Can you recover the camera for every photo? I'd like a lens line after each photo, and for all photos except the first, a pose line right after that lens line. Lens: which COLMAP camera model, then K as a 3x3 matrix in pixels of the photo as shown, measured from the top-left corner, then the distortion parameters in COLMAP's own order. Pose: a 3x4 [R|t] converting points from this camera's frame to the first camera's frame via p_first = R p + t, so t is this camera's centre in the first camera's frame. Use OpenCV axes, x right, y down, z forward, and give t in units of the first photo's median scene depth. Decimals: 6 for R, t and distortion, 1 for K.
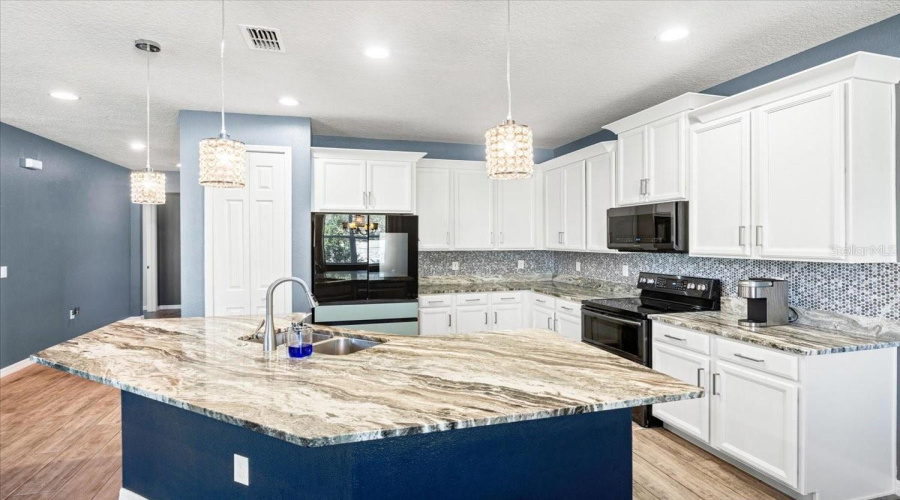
lens RADIAL K [[457.3, 0, 444.6], [0, 457.3, 247.3], [0, 0, 1]] dist [0.001674, -0.002000]
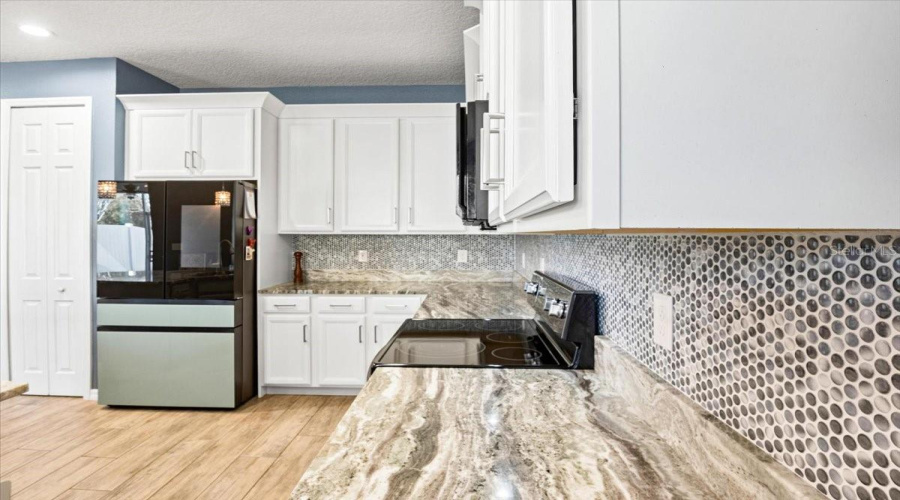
lens RADIAL K [[457.3, 0, 455.5], [0, 457.3, 243.1], [0, 0, 1]] dist [0.001674, -0.002000]
pose [[0.936915, 0.009825, -0.349419, 0.503437], [-0.010128, 0.999948, 0.000959, 0.022242], [0.349411, 0.002641, 0.936966, 0.469031]]
